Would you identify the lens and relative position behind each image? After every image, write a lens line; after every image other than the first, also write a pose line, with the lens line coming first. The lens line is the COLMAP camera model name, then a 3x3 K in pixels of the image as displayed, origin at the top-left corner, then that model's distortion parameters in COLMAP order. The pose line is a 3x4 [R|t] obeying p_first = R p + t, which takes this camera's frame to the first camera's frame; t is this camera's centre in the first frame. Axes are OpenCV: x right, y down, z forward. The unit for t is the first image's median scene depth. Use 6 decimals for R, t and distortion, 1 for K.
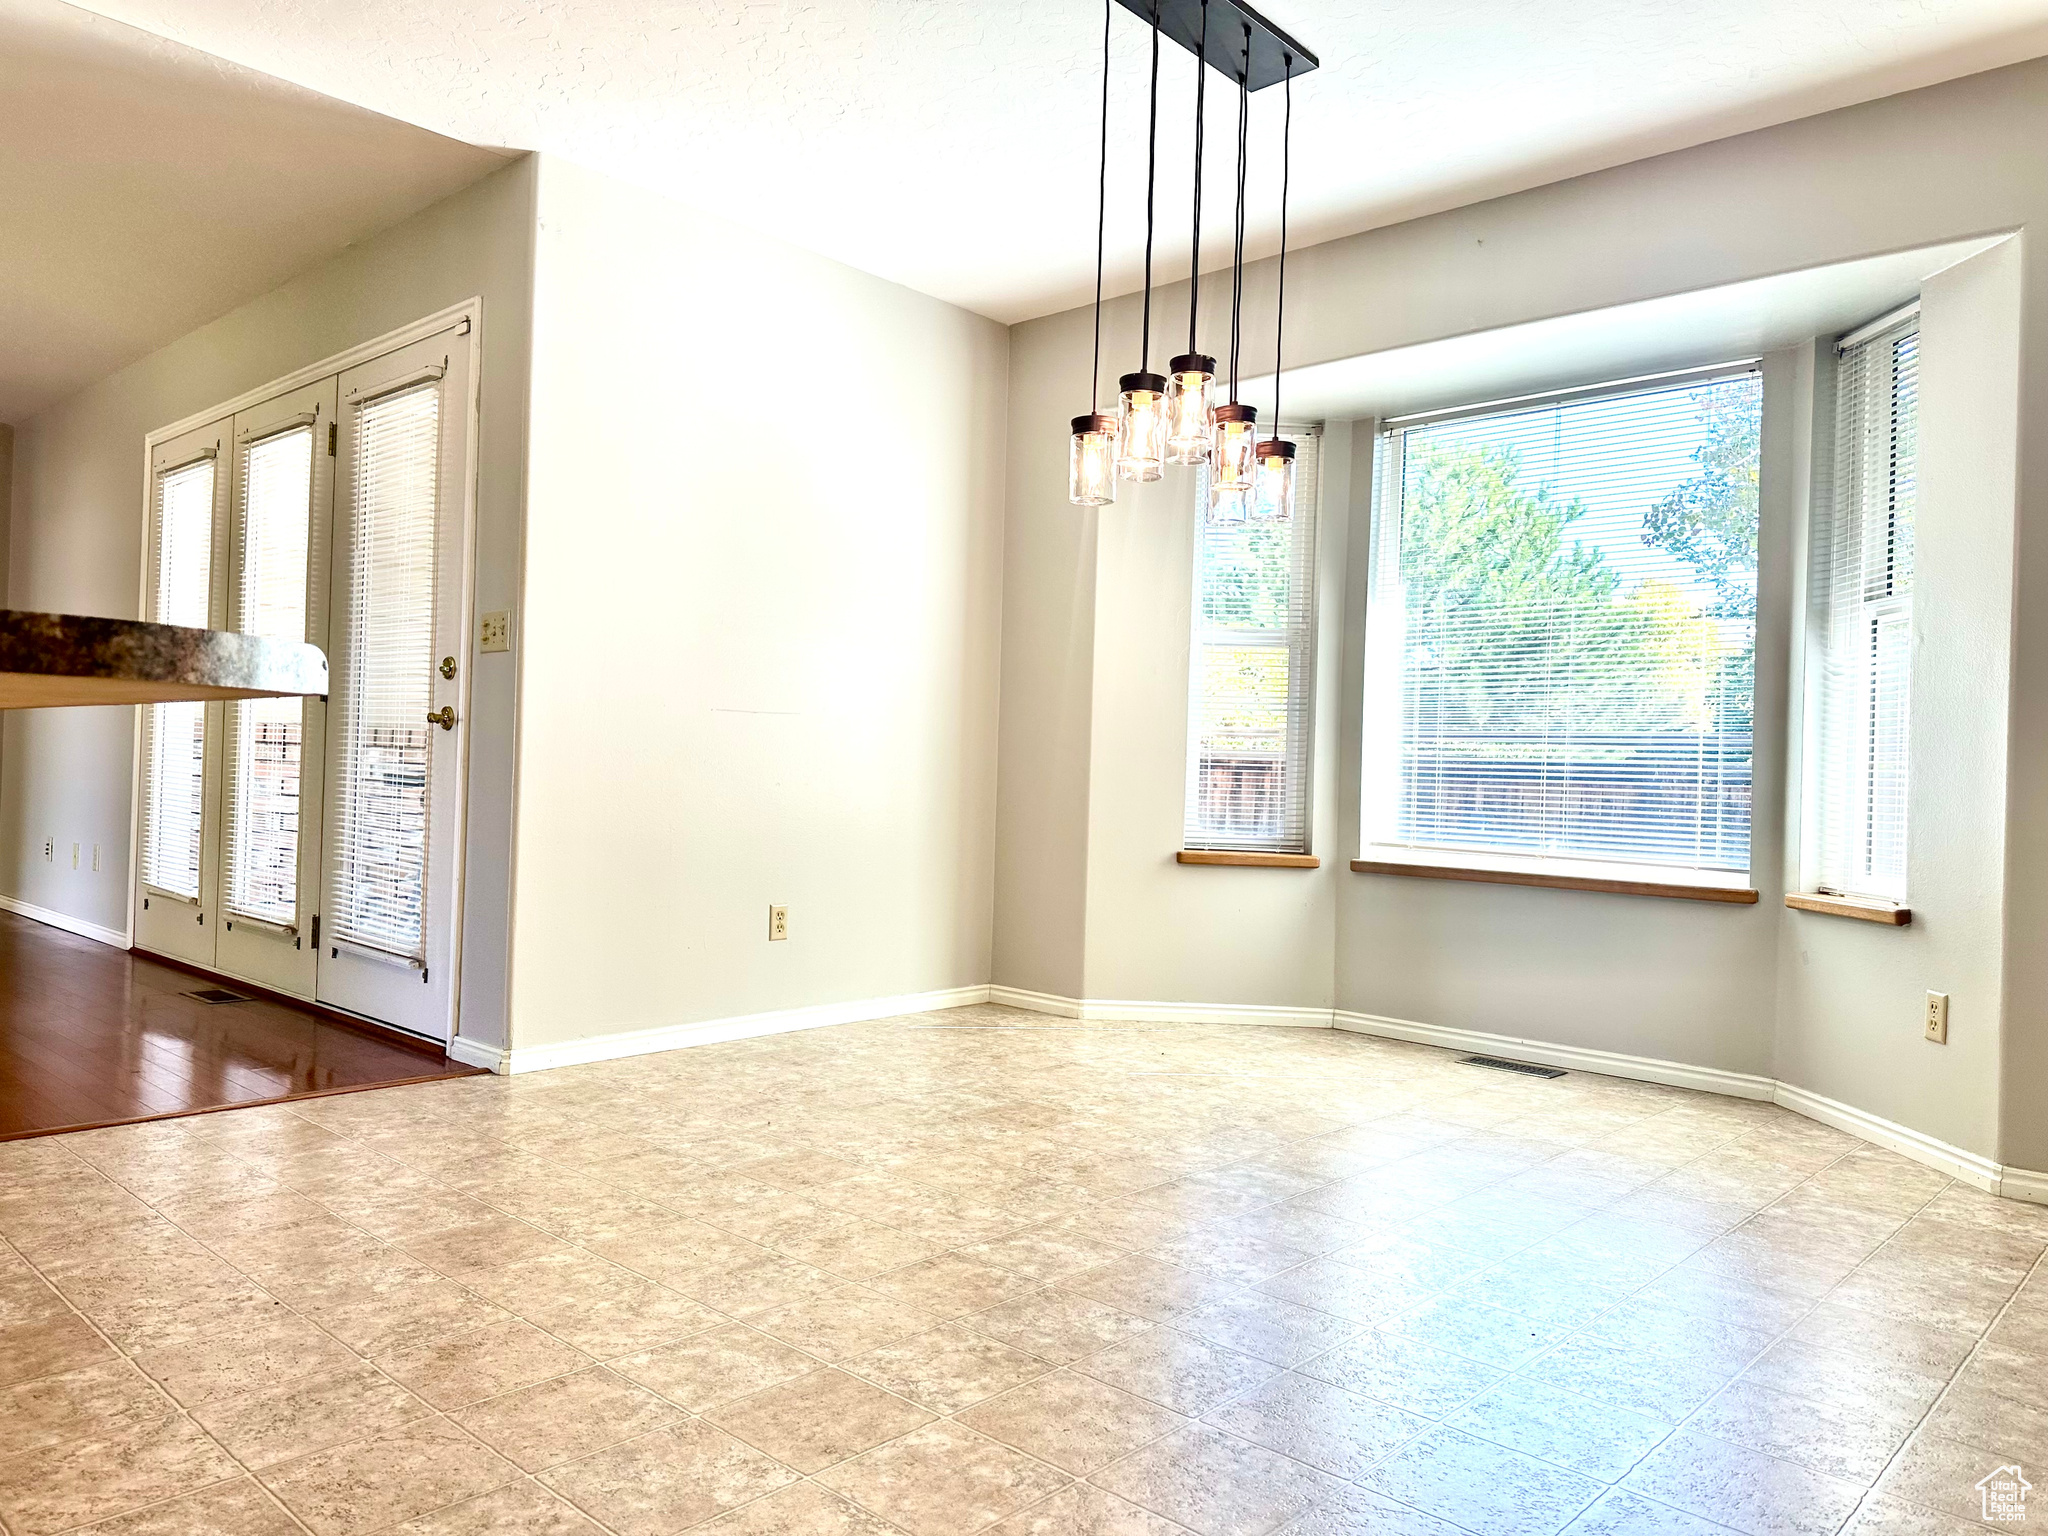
lens RADIAL K [[1409.3, 0, 1063.2], [0, 1409.3, 766.4], [0, 0, 1]] dist [0.108422, -0.117742]
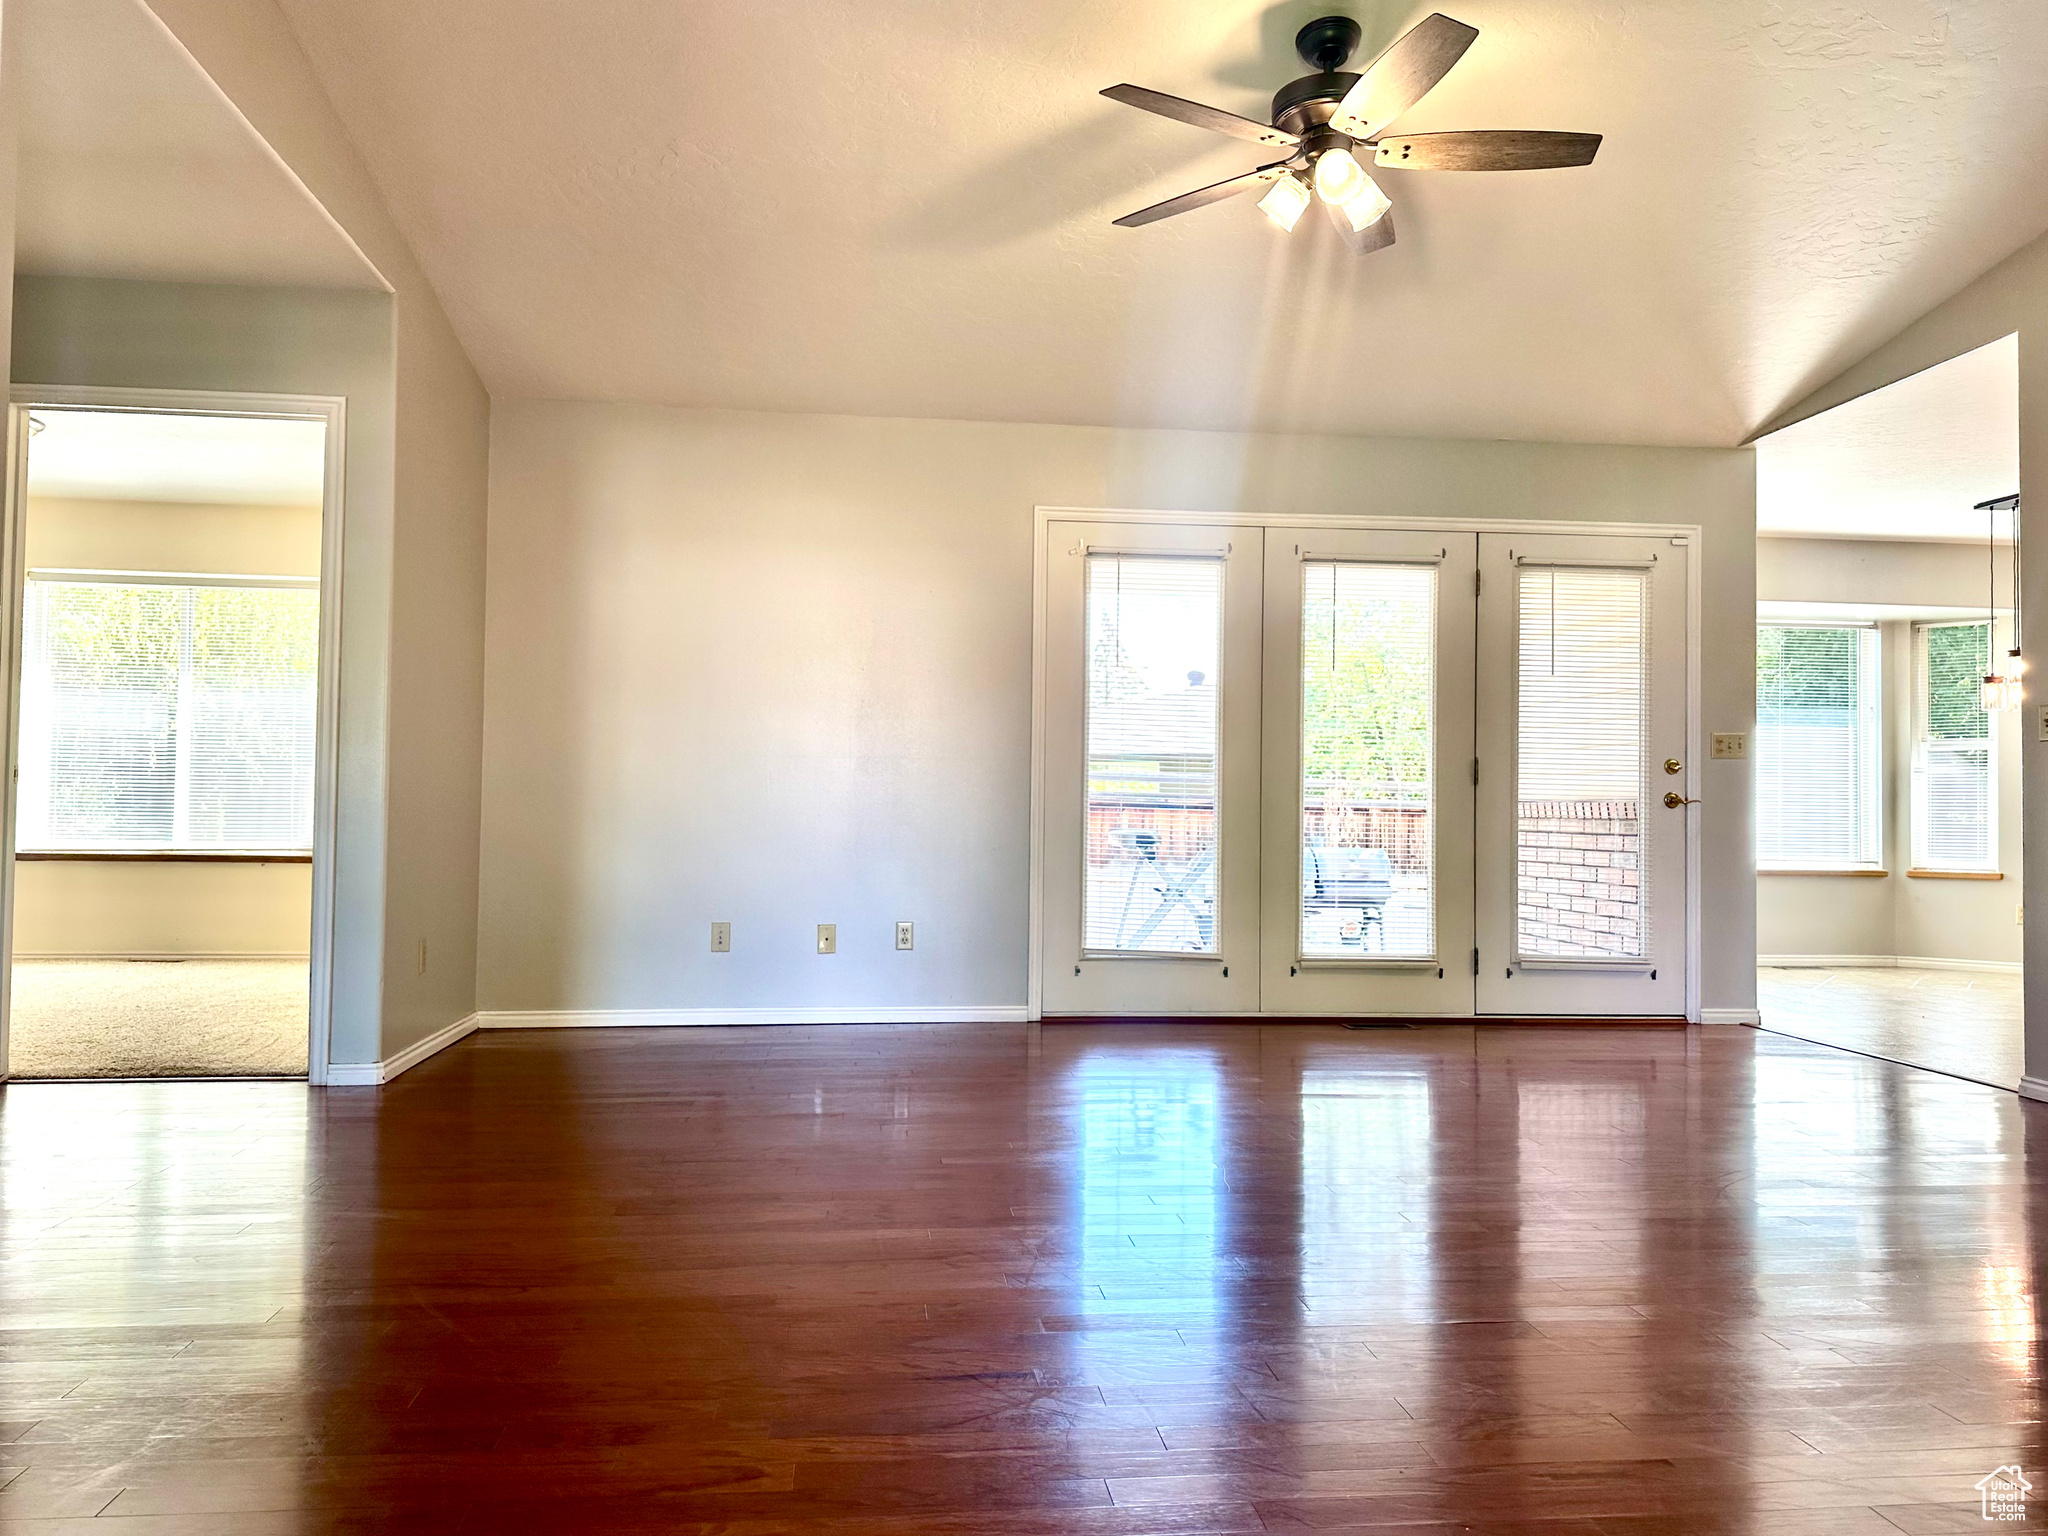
lens RADIAL K [[1482.4, 0, 1029.8], [0, 1482.4, 764.7], [0, 0, 1]] dist [0.138631, -0.213486]
pose [[0.656550, 0.000615, 0.754282, -2.297072], [0.002146, 0.999994, -0.002683, -0.075938], [-0.754280, 0.003381, 0.656545, 0.526649]]
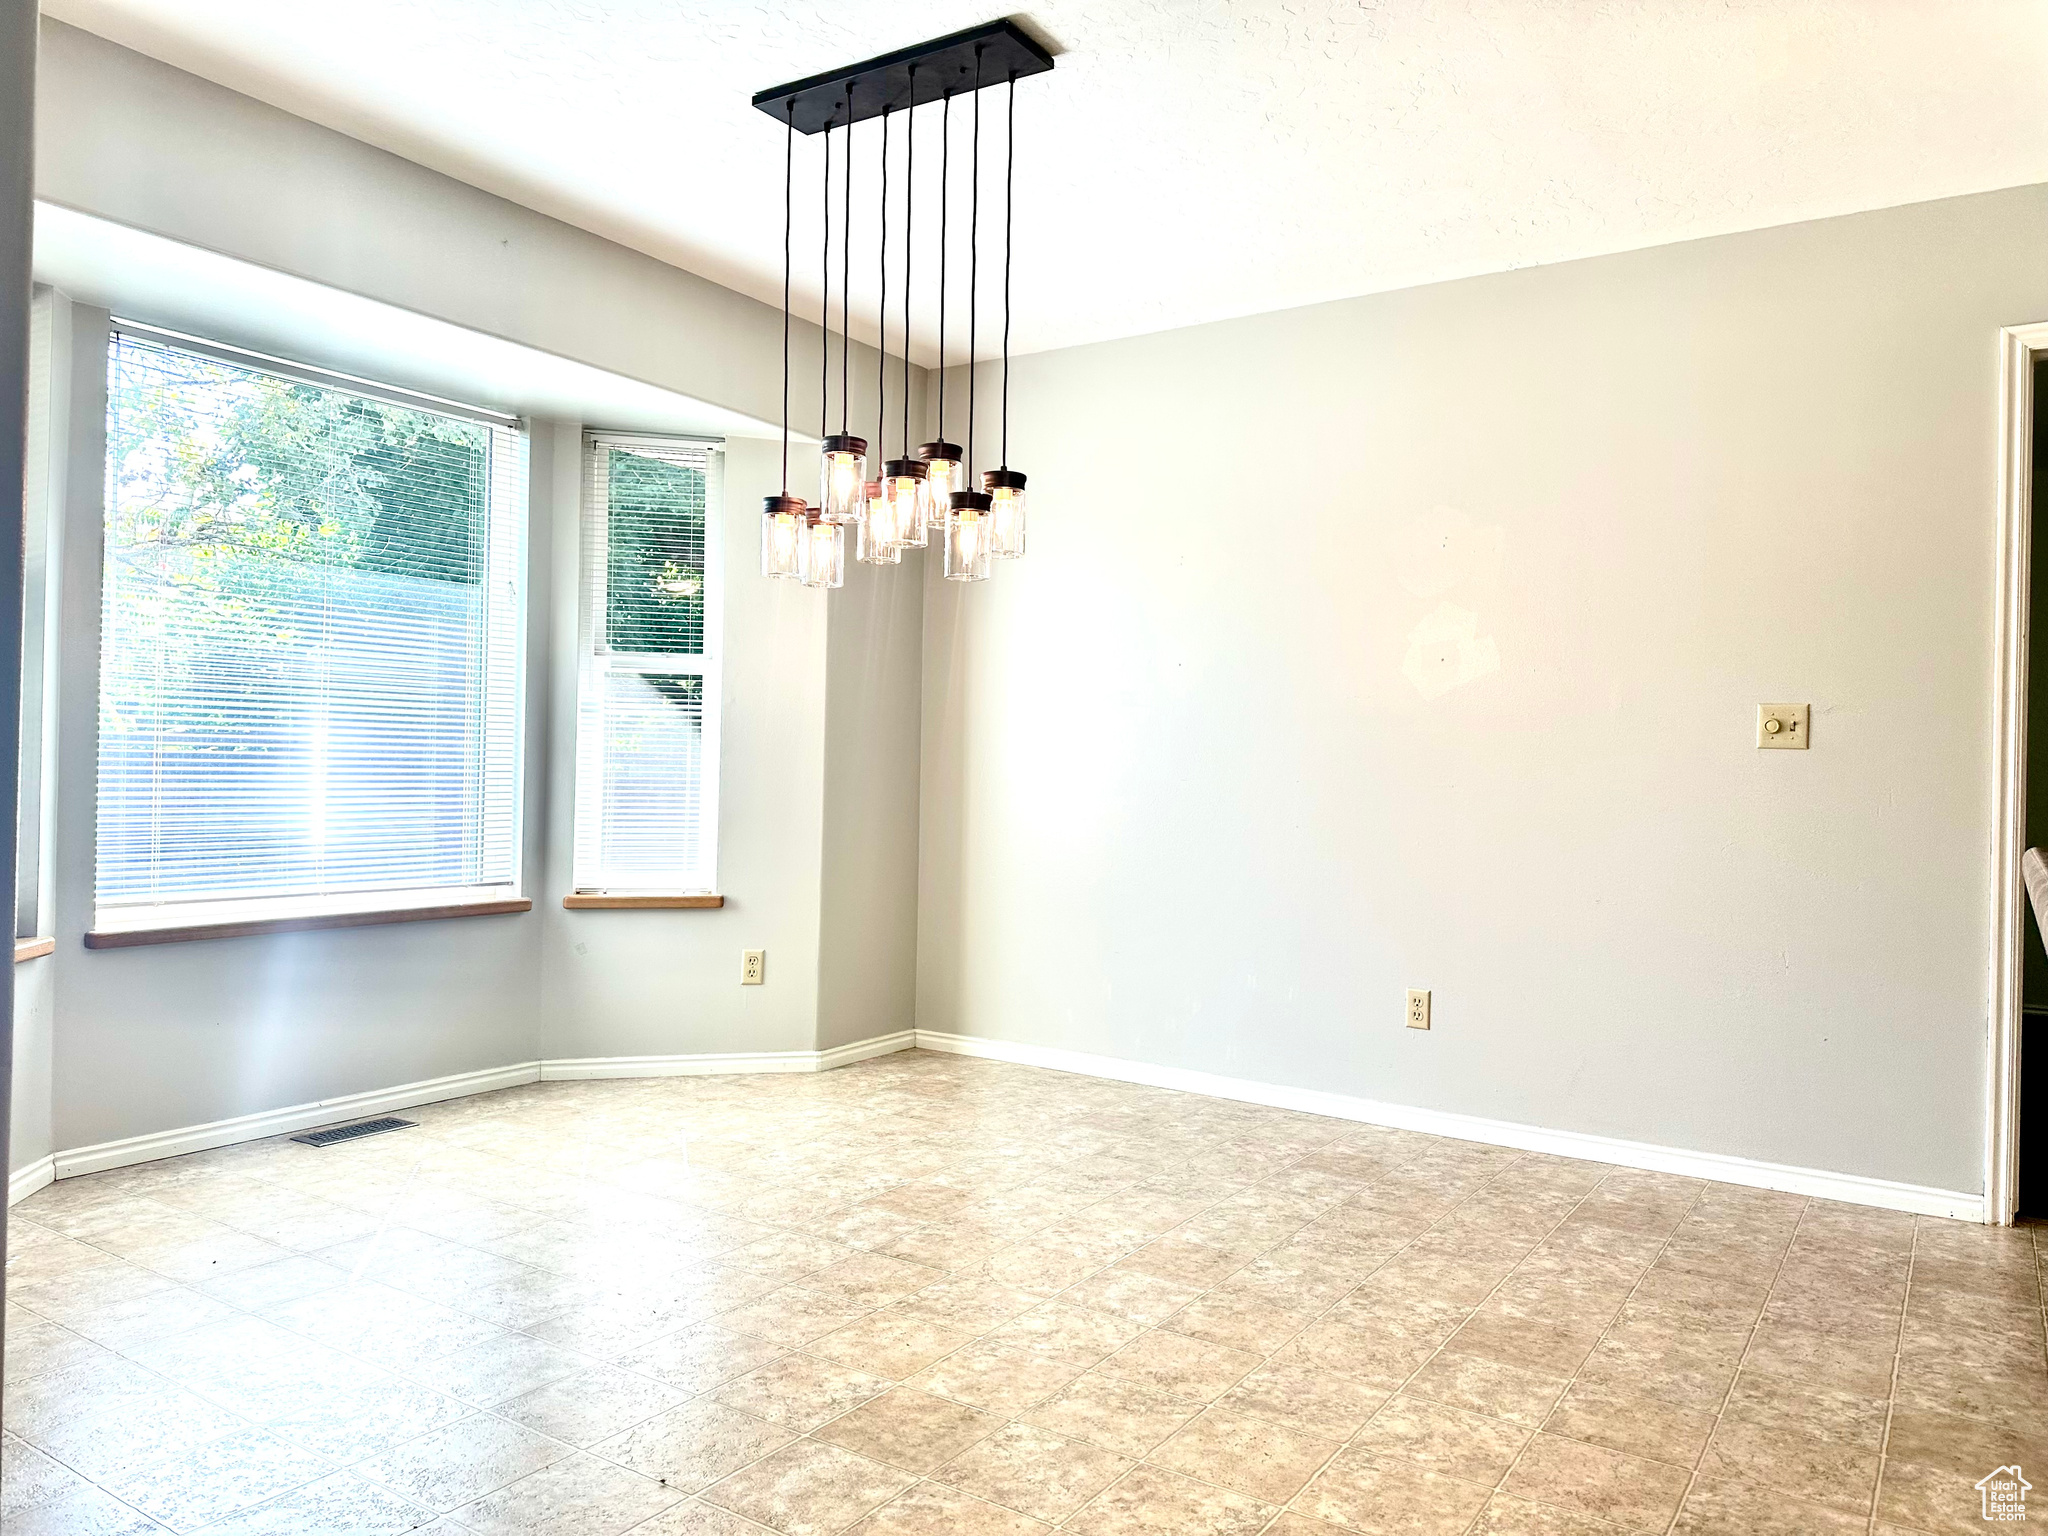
lens RADIAL K [[1417.4, 0, 1033.1], [0, 1417.4, 759.4], [0, 0, 1]] dist [0.102611, -0.086232]
pose [[-0.145311, -0.028129, 0.988986, -0.751217], [-0.034033, 0.999146, 0.023418, -0.067442], [-0.988800, -0.030255, -0.146145, 0.859840]]
